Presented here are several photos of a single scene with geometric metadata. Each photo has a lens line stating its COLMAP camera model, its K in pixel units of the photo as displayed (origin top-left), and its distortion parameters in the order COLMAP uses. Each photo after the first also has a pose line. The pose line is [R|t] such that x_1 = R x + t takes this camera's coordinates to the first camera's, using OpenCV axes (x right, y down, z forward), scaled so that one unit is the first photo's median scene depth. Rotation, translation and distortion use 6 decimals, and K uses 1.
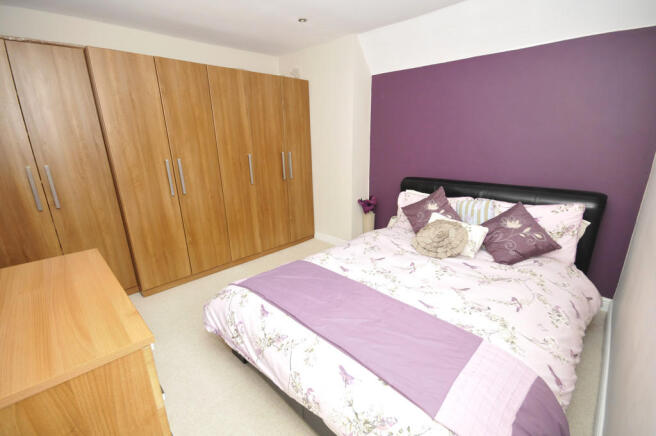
lens RADIAL K [[285.9, 0, 326.3], [0, 285.9, 220.3], [0, 0, 1]] dist [0.002071, -0.013883]
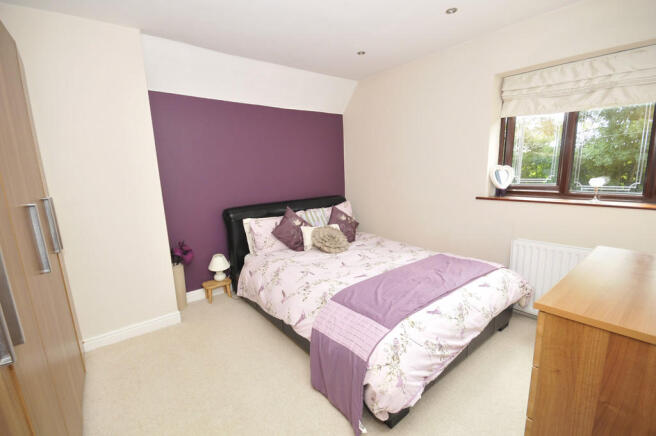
lens RADIAL K [[271.6, 0, 328.0], [0, 271.6, 218.0], [0, 0, 1]] dist [0.069156, -0.000006]
pose [[0.135606, -0.177773, 0.974683, -1.097713], [0.301802, 0.944429, 0.130266, -0.264140], [-0.943677, 0.276497, 0.181722, 0.936879]]
